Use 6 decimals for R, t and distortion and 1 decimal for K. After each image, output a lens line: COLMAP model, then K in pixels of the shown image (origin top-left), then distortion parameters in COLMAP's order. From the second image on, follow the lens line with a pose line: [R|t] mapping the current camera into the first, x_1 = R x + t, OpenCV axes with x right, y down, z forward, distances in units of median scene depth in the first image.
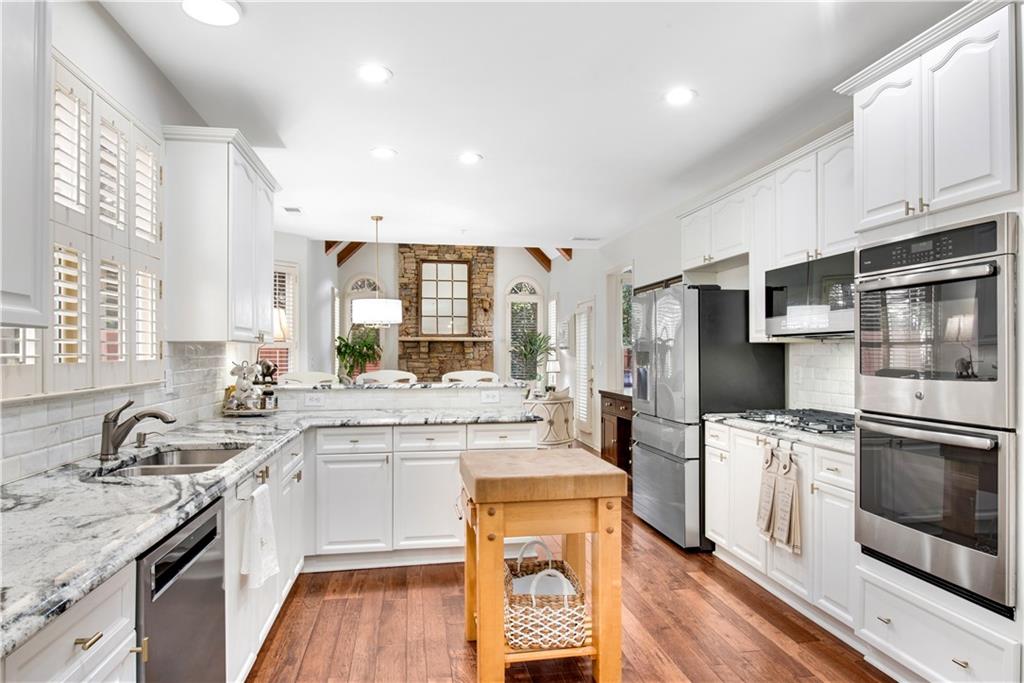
lens RADIAL K [[699.7, 0, 512.6], [0, 699.7, 343.9], [0, 0, 1]] dist [0.003589, 0.001613]
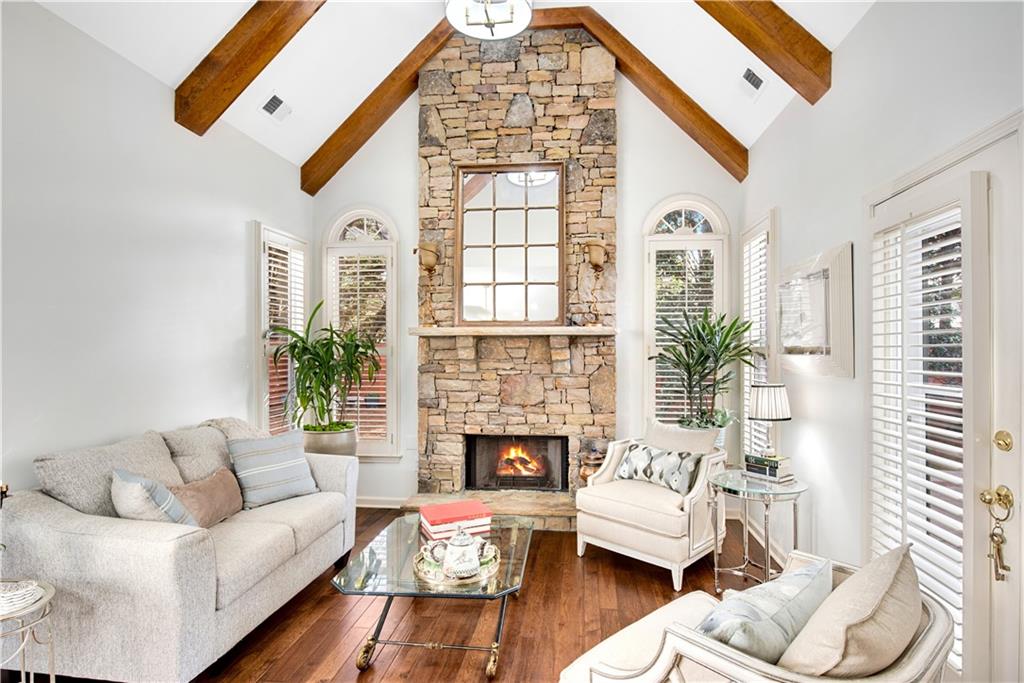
lens RADIAL K [[544.0, 0, 522.0], [0, 544.0, 342.8], [0, 0, 1]] dist [0.008617, 0.000640]
pose [[0.959140, -0.004285, -0.282899, 0.014863], [0.005487, 0.999979, 0.003455, -0.000431], [0.282878, -0.004866, 0.959143, 0.645357]]
